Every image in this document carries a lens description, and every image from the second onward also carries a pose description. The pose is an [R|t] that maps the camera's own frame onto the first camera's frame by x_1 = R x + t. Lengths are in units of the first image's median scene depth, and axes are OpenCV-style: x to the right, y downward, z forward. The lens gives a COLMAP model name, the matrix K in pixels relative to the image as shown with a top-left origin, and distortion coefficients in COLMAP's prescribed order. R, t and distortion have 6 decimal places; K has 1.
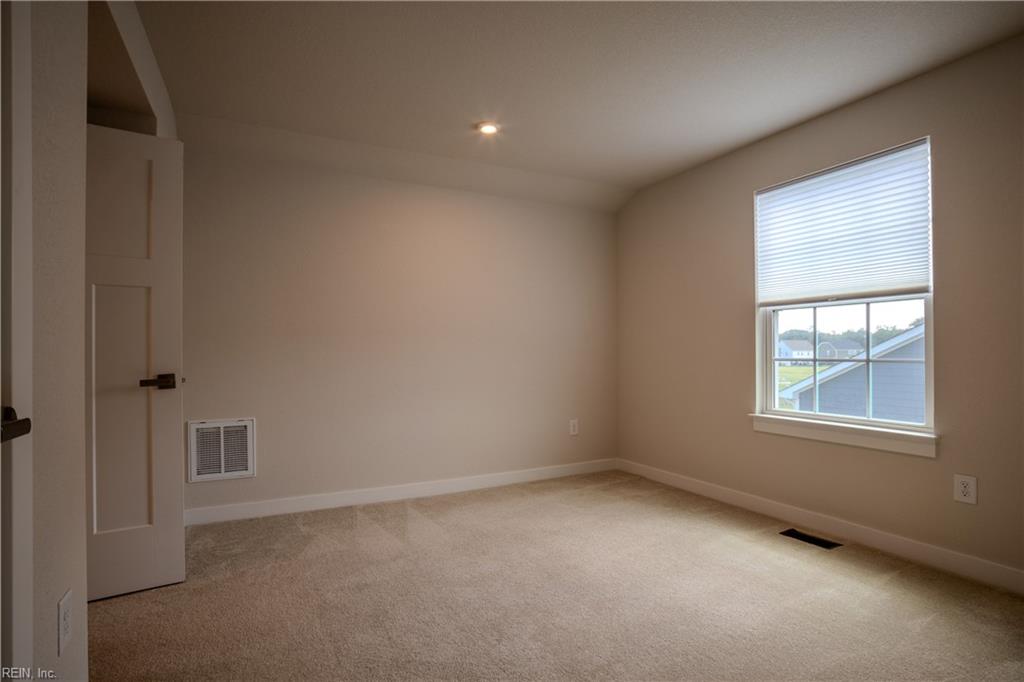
lens RADIAL K [[502.5, 0, 506.2], [0, 502.5, 333.2], [0, 0, 1]] dist [-0.046330, 0.015831]
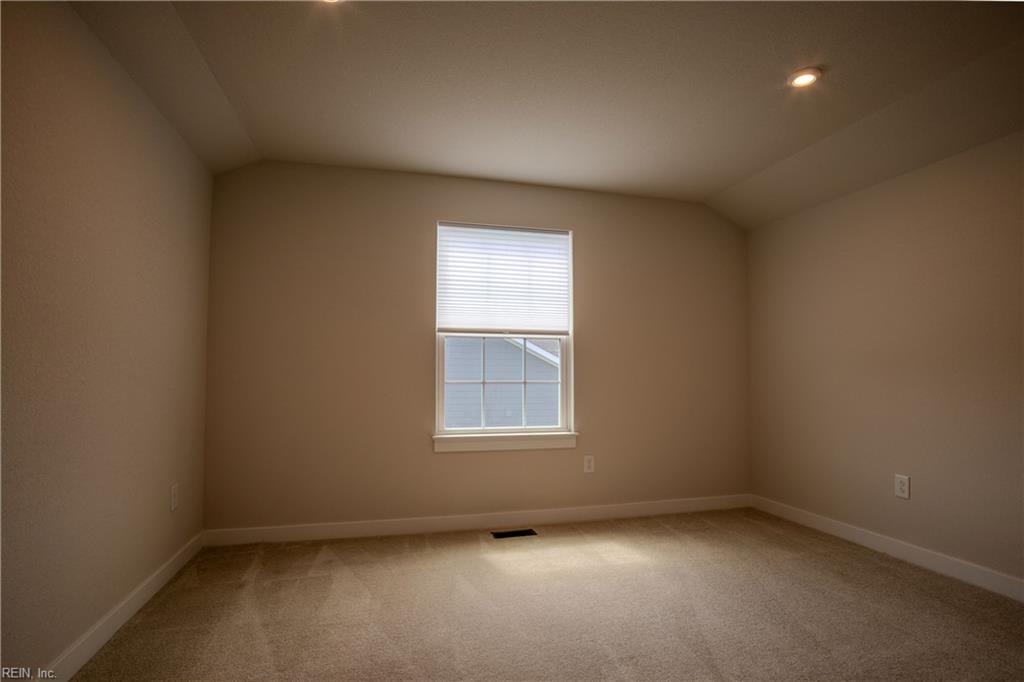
lens RADIAL K [[502.5, 0, 510.4], [0, 502.5, 347.4], [0, 0, 1]] dist [-0.046330, 0.015831]
pose [[0.231562, 0.058549, 0.971057, -0.551231], [-0.039222, 0.997937, -0.050817, 0.030619], [-0.972029, -0.026320, 0.233380, 0.705881]]
